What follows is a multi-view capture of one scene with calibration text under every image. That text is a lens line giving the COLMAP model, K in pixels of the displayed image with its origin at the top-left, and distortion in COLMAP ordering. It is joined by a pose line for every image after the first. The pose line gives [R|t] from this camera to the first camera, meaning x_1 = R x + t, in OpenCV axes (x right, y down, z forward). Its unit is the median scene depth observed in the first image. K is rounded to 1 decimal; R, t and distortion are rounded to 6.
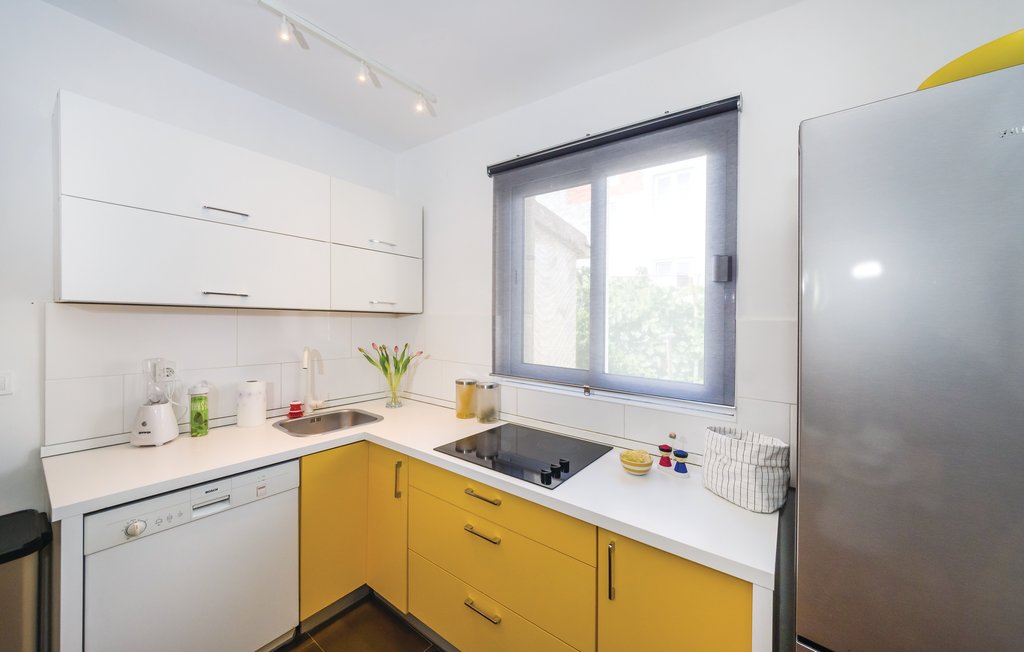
lens RADIAL K [[368.0, 0, 512.0], [0, 368.0, 326.0], [0, 0, 1]] dist [-0.001002, -0.000124]
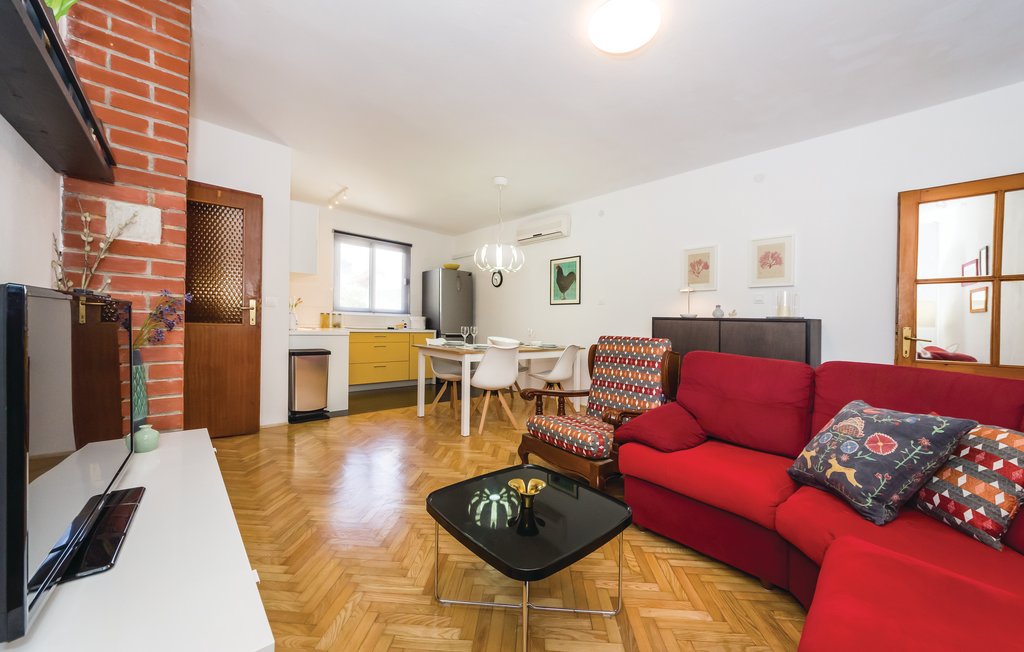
lens RADIAL K [[358.9, 0, 533.3], [0, 358.9, 335.8], [0, 0, 1]] dist [-0.000090, -0.000027]
pose [[0.139488, -0.056841, 0.988591, -3.192165], [-0.005885, 0.998286, 0.058229, 0.212209], [-0.990206, -0.013941, 0.138914, -0.987672]]
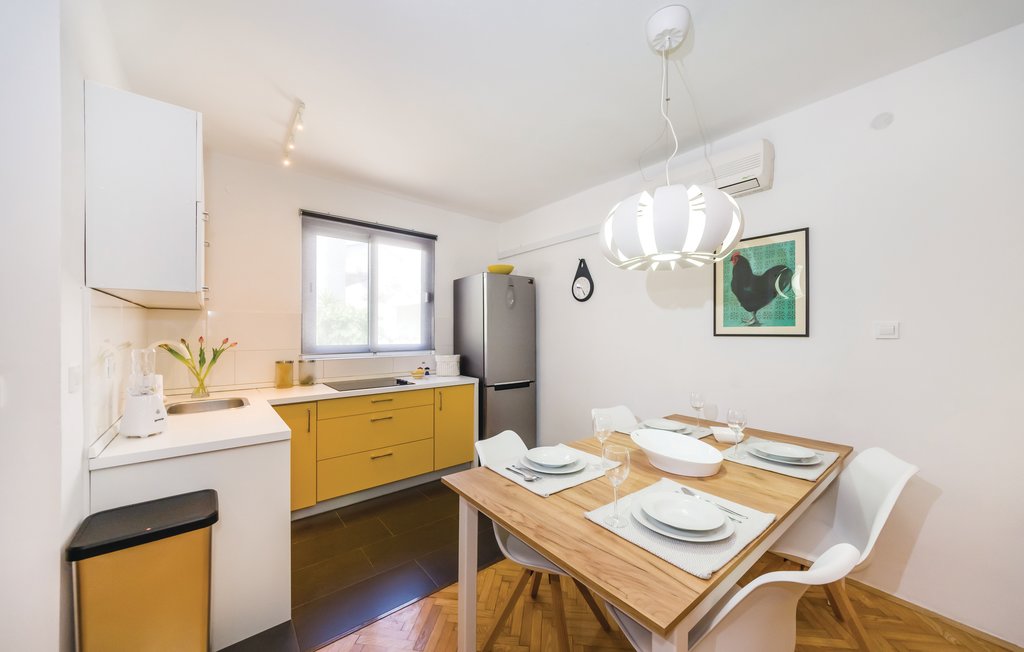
lens RADIAL K [[368.0, 0, 512.0], [0, 368.0, 326.0], [0, 0, 1]] dist [-0.001002, -0.000124]
pose [[0.256519, -0.010579, 0.966481, -1.673829], [0.019828, 0.999787, 0.005681, 0.043863], [-0.966336, 0.017706, 0.256674, -0.213143]]
